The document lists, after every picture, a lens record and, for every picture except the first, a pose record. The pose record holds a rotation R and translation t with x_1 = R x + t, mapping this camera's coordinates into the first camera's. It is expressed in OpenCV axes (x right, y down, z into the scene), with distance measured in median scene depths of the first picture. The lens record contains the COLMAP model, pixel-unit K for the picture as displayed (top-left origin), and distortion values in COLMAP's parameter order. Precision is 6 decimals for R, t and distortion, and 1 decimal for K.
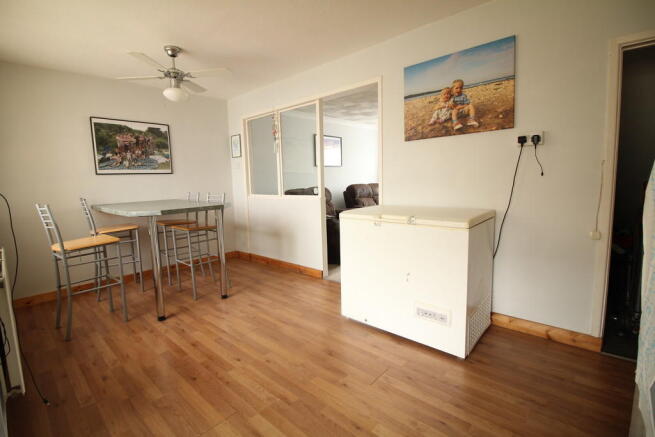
lens RADIAL K [[303.9, 0, 322.4], [0, 303.9, 217.5], [0, 0, 1]] dist [-0.010816, -0.000555]
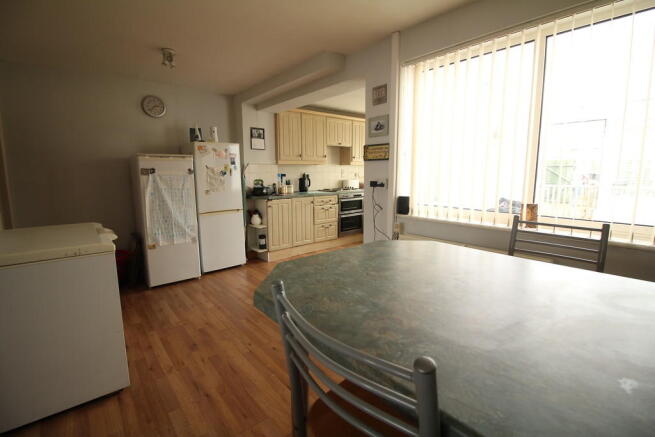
lens RADIAL K [[303.9, 0, 325.5], [0, 303.9, 216.0], [0, 0, 1]] dist [-0.010816, -0.000555]
pose [[-0.990628, 0.021259, 0.134922, -0.355268], [0.056927, 0.962189, 0.266366, -0.158851], [-0.124158, 0.271550, -0.954382, 1.088062]]
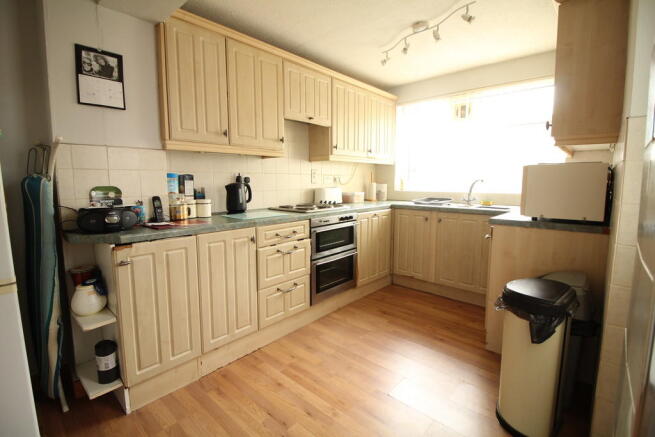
lens RADIAL K [[303.9, 0, 324.1], [0, 303.9, 214.8], [0, 0, 1]] dist [-0.010816, -0.000555]
pose [[-0.999298, 0.036864, -0.006619, -0.250347], [0.034191, 0.970030, 0.240569, -0.043816], [0.015289, 0.240174, -0.970609, 0.348938]]
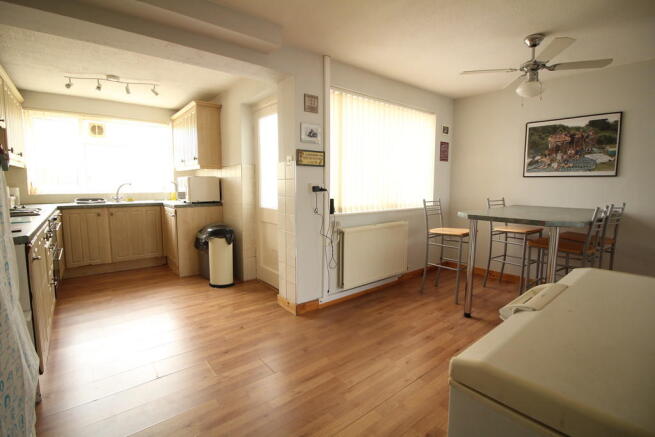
lens RADIAL K [[303.9, 0, 320.3], [0, 303.9, 216.2], [0, 0, 1]] dist [-0.010816, -0.000555]
pose [[-0.148847, 0.141066, -0.978747, 0.406775], [-0.126856, 0.978870, 0.160376, -0.084224], [0.980690, 0.148032, -0.127807, 0.439743]]
